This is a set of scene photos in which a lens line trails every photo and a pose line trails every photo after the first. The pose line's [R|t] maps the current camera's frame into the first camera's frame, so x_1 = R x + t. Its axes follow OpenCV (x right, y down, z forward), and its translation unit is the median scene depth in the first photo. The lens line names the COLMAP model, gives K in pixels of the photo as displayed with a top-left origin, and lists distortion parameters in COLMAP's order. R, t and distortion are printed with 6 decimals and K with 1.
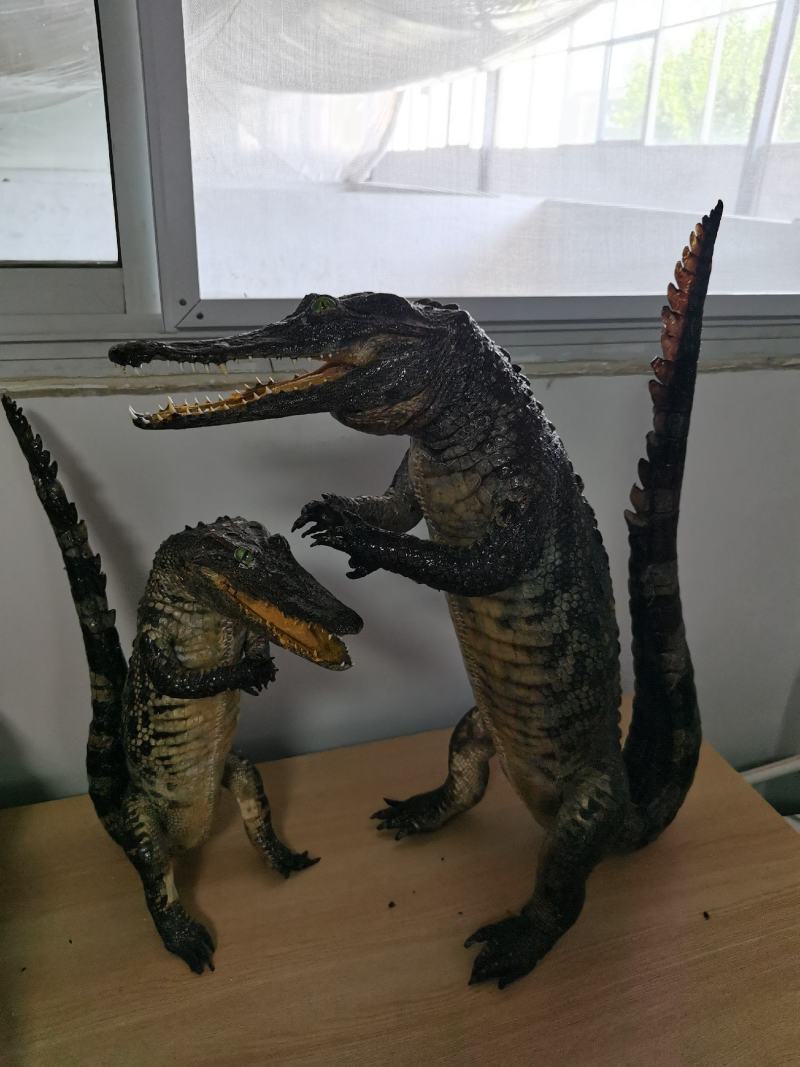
lens RADIAL K [[829.2, 0, 404.8], [0, 829.2, 536.0], [0, 0, 1]] dist [0.008664, -0.003479]
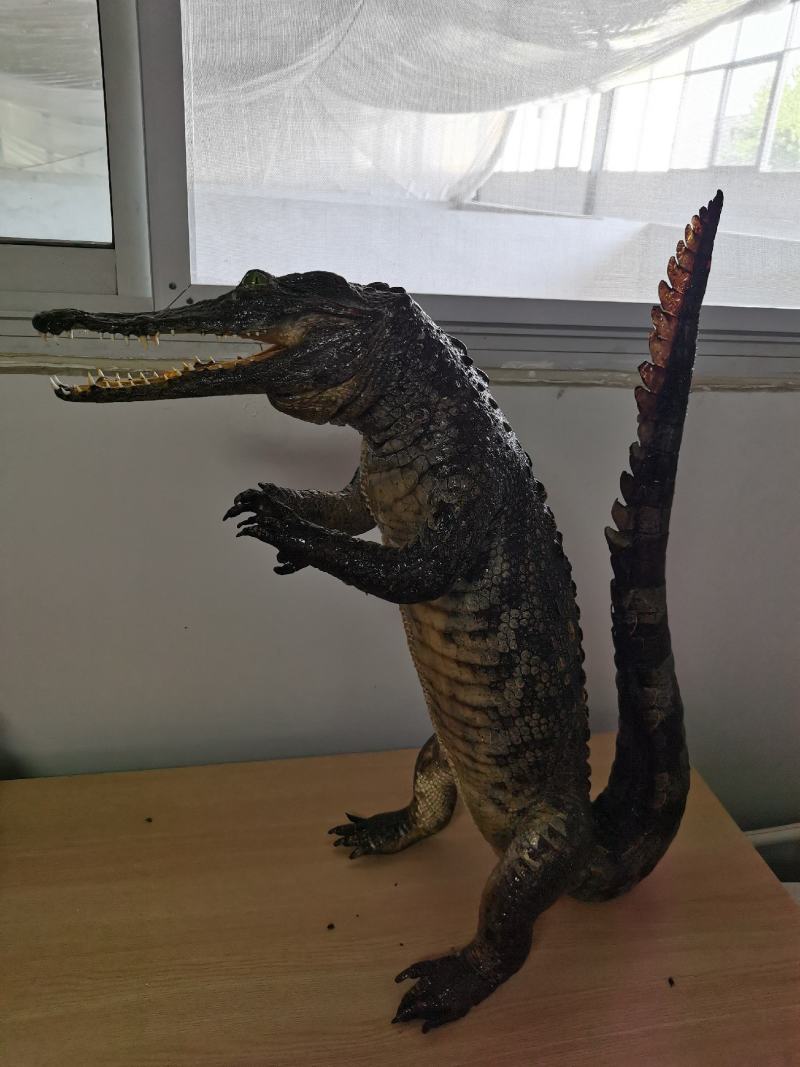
lens RADIAL K [[829.2, 0, 397.7], [0, 829.2, 538.5], [0, 0, 1]] dist [0.008664, -0.003479]
pose [[0.991462, 0.073549, -0.107675, 0.140725], [-0.075396, 0.997067, -0.013180, 0.011190], [0.106390, 0.021186, 0.994099, 0.063564]]
